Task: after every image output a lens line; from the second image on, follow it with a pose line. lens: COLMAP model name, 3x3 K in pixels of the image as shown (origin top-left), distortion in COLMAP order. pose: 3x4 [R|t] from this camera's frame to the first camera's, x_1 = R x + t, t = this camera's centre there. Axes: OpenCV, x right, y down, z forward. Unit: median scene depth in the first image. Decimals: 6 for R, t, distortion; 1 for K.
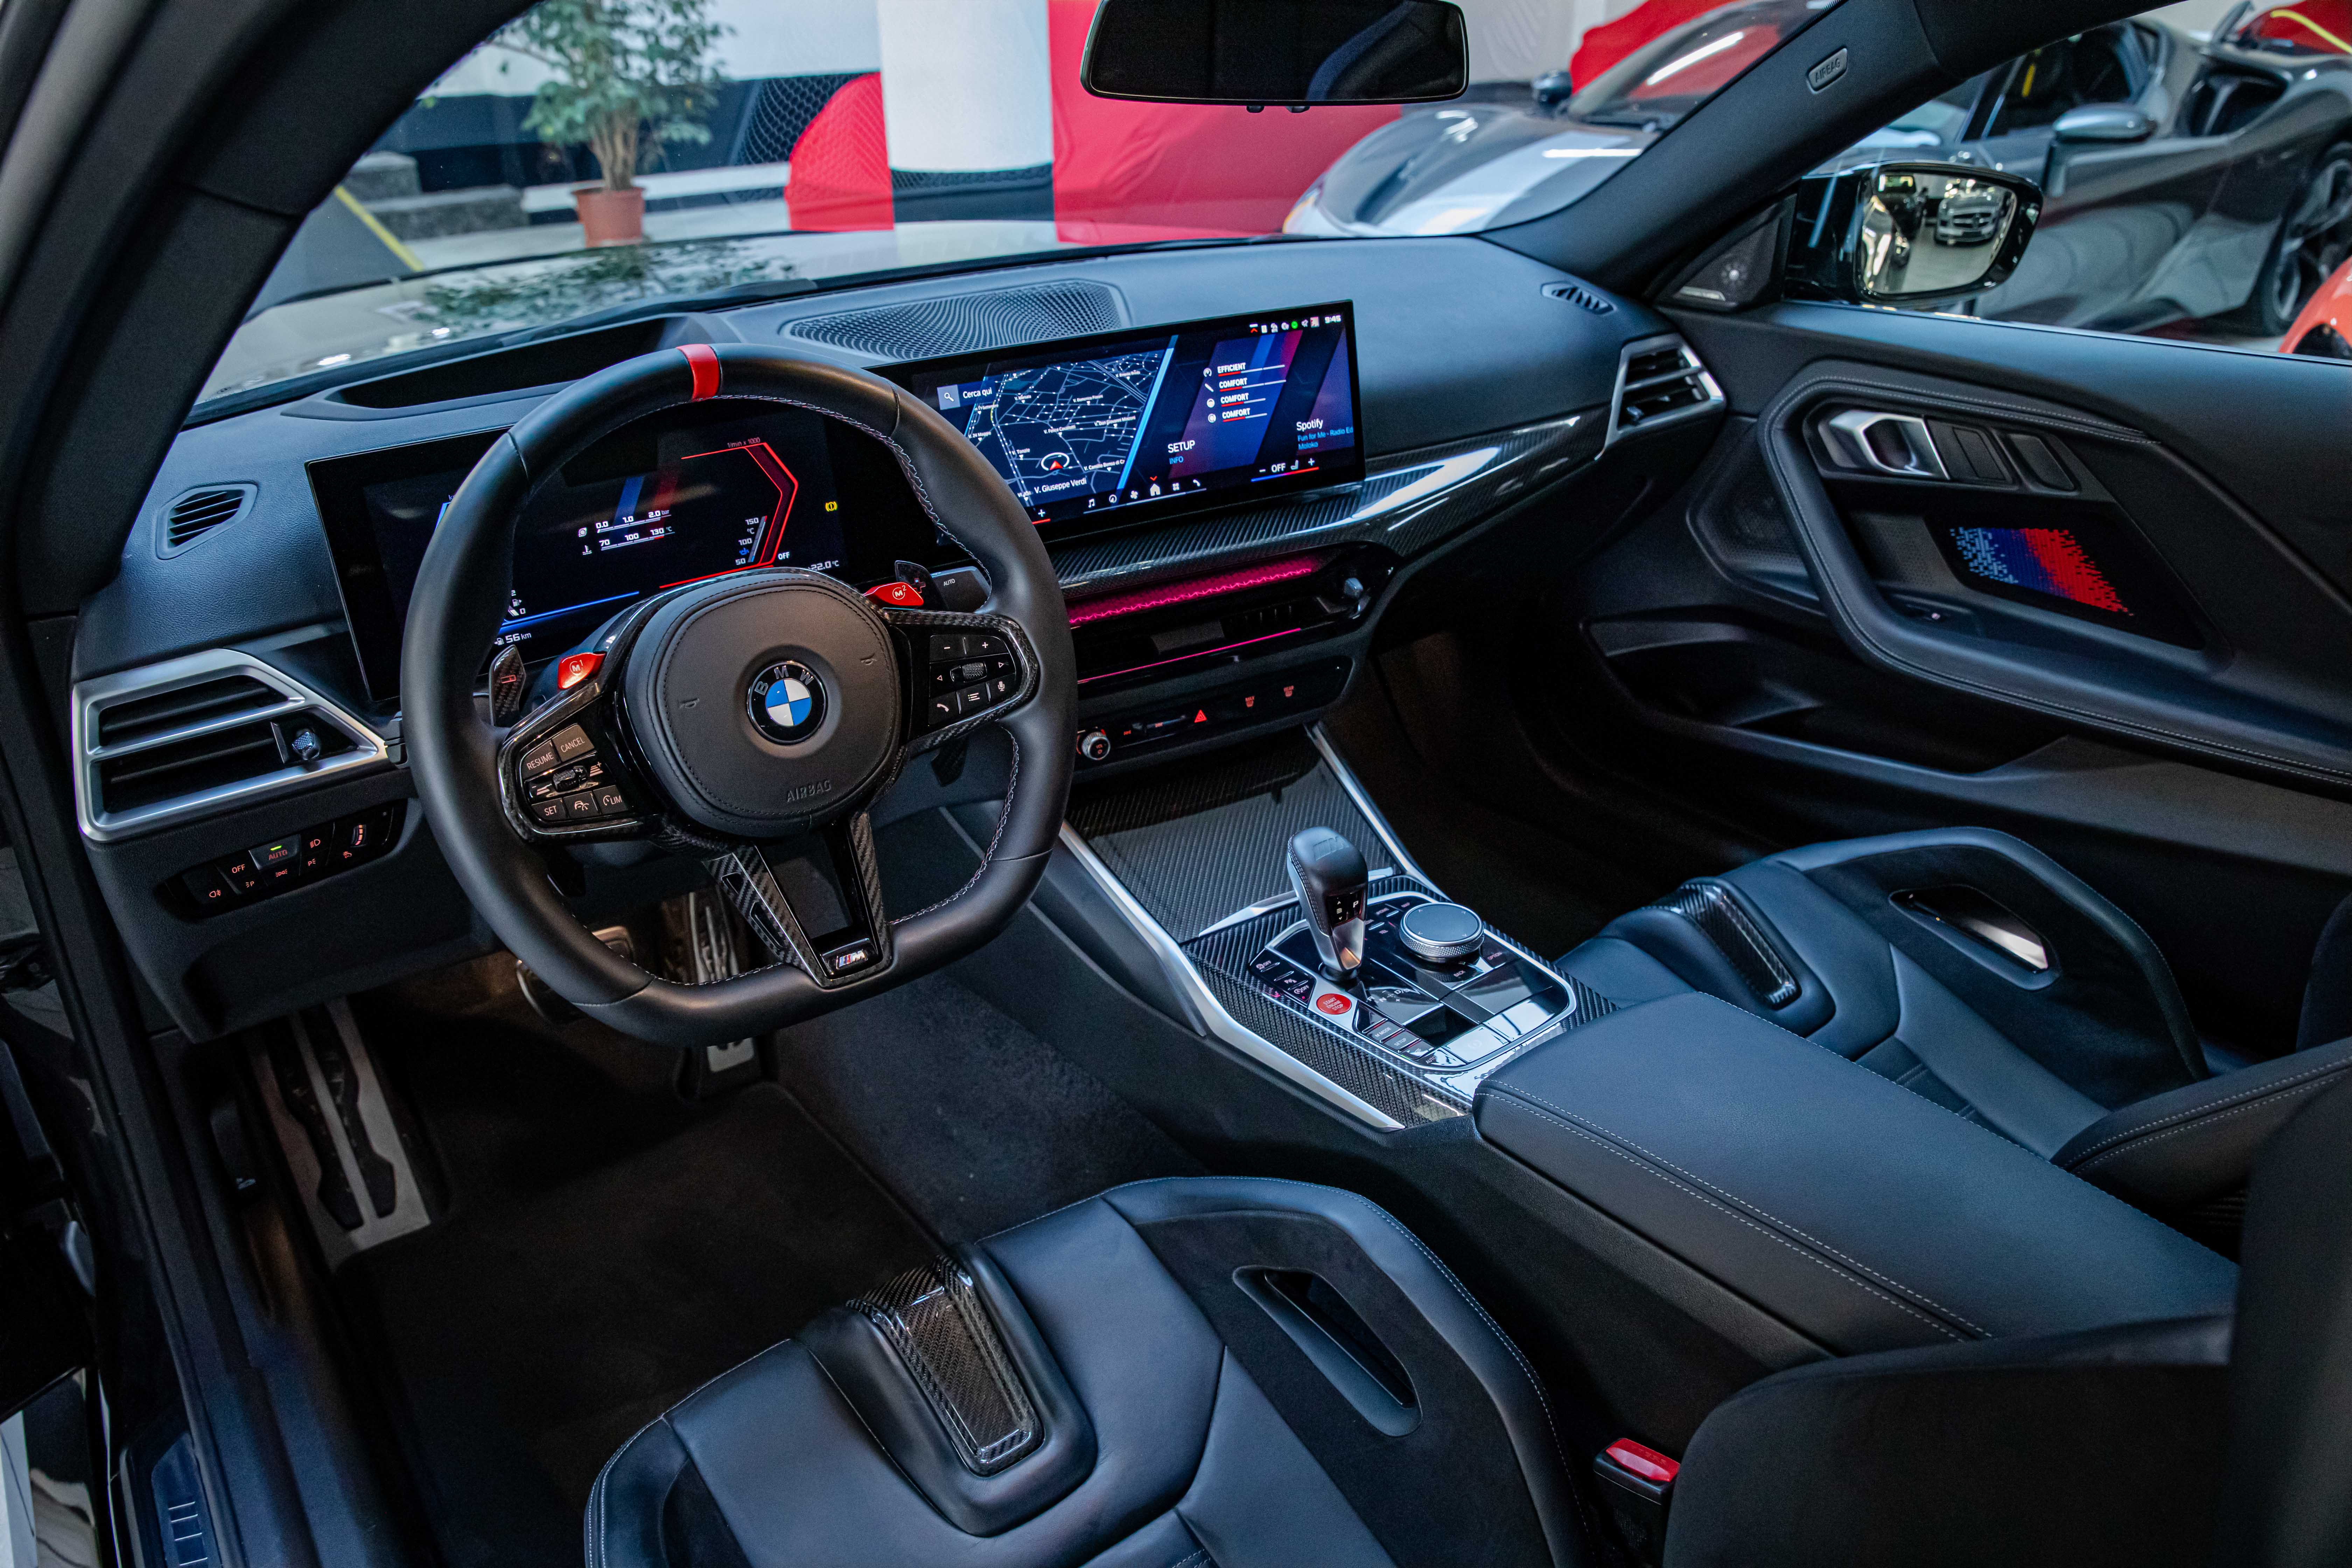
lens RADIAL K [[1615.5, 0, 1176.0], [0, 1615.5, 784.0], [0, 0, 1]] dist [-0.112760, 0.085611]
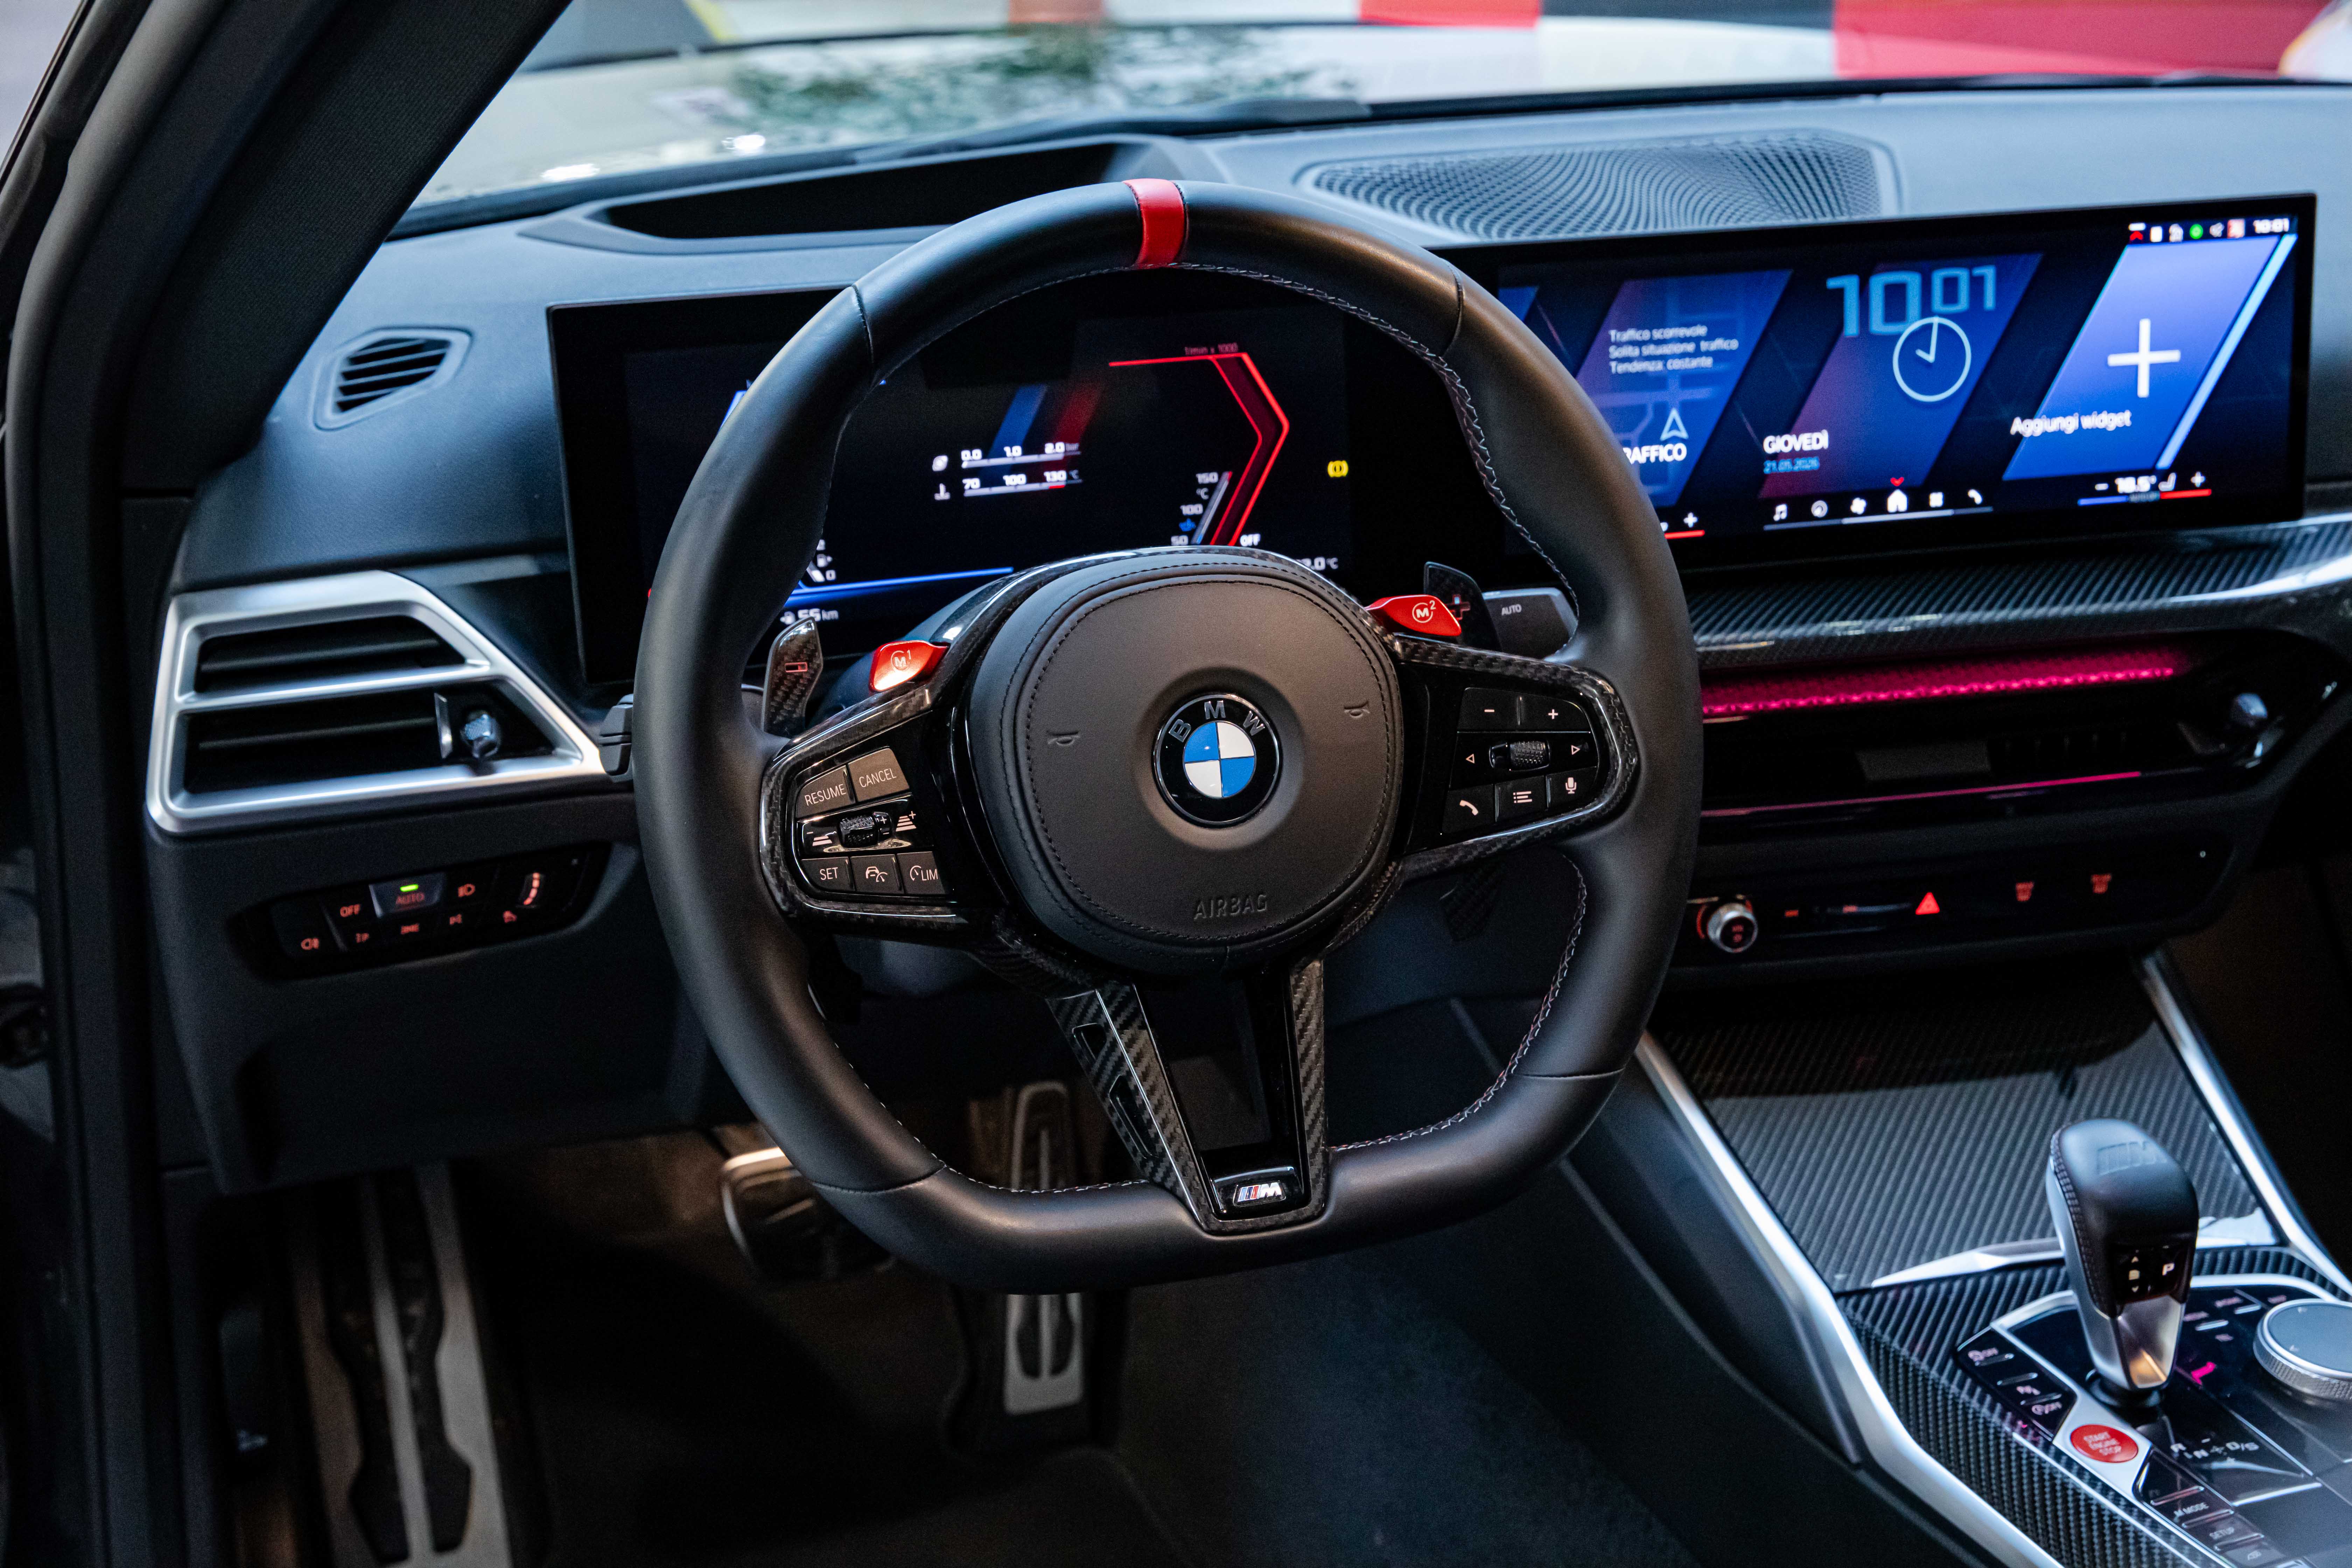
lens RADIAL K [[3114.5, 0, 1176.0], [0, 3114.5, 784.0], [0, 0, 1]] dist [-0.027289, 0.464900]
pose [[0.957465, 0.120126, -0.262354, 0.051858], [-0.145815, 0.986017, -0.080676, 0.050911], [0.248994, 0.115499, 0.961593, -0.139365]]
